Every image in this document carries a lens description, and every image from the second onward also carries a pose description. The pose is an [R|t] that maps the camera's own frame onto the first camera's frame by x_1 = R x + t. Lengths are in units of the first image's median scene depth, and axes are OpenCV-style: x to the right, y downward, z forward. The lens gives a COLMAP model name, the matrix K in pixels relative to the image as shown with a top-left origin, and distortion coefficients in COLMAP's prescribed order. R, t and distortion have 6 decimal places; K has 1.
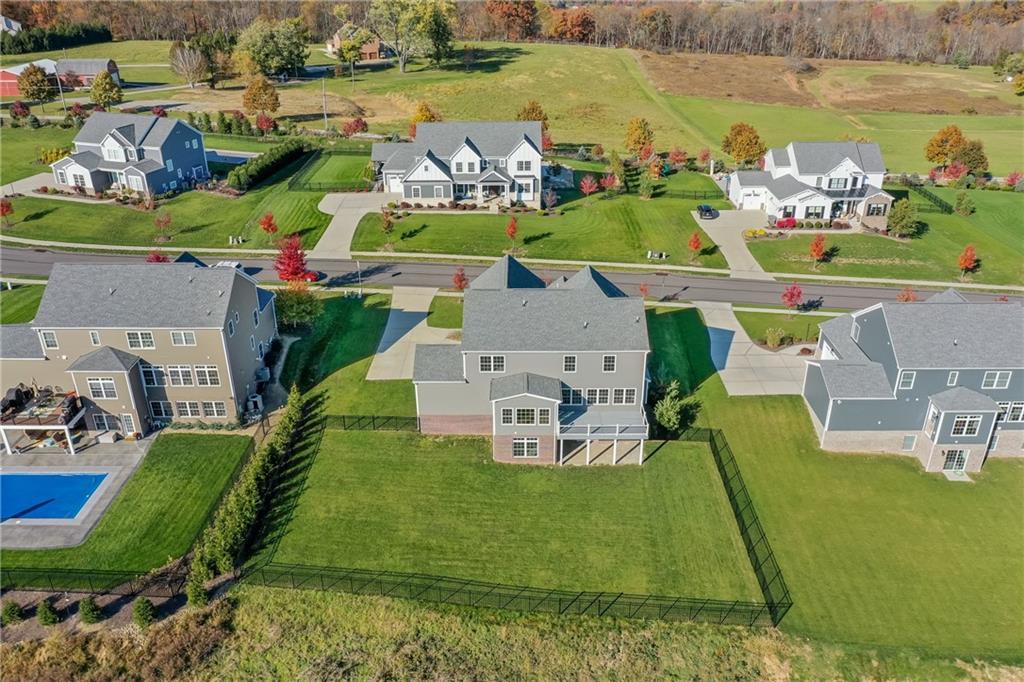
lens RADIAL K [[803.3, 0, 511.2], [0, 803.3, 317.0], [0, 0, 1]] dist [-0.004728, -0.002865]
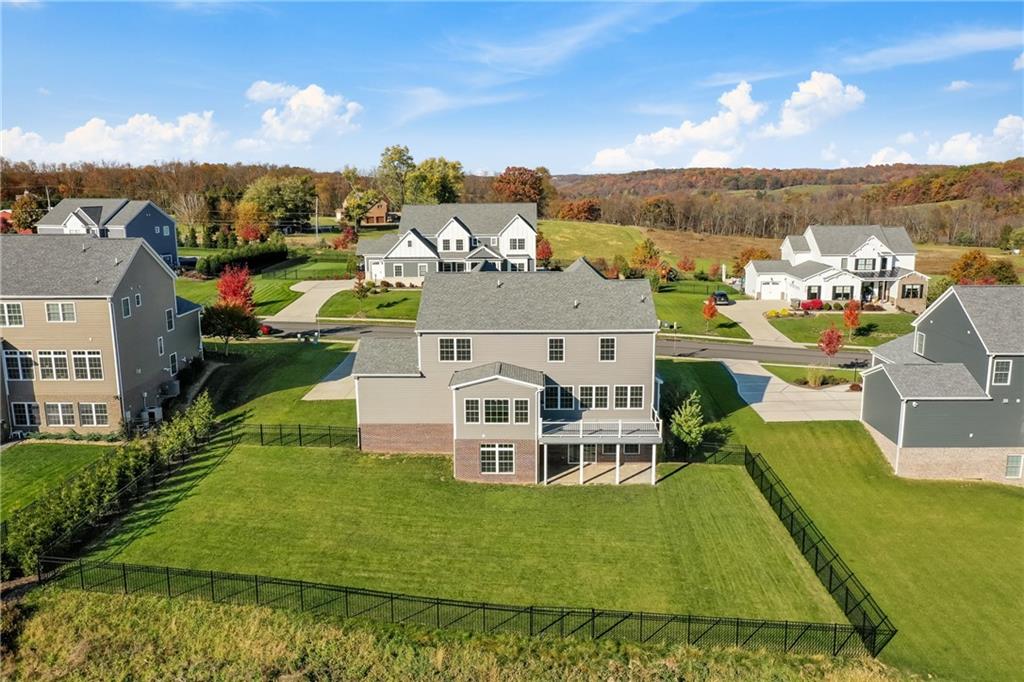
lens RADIAL K [[803.3, 0, 511.2], [0, 803.3, 317.0], [0, 0, 1]] dist [-0.004728, -0.002865]
pose [[0.999870, 0.000944, -0.016096, 0.041449], [-0.005027, 0.966775, -0.255578, 0.219902], [0.015320, 0.255625, 0.966655, 0.242646]]
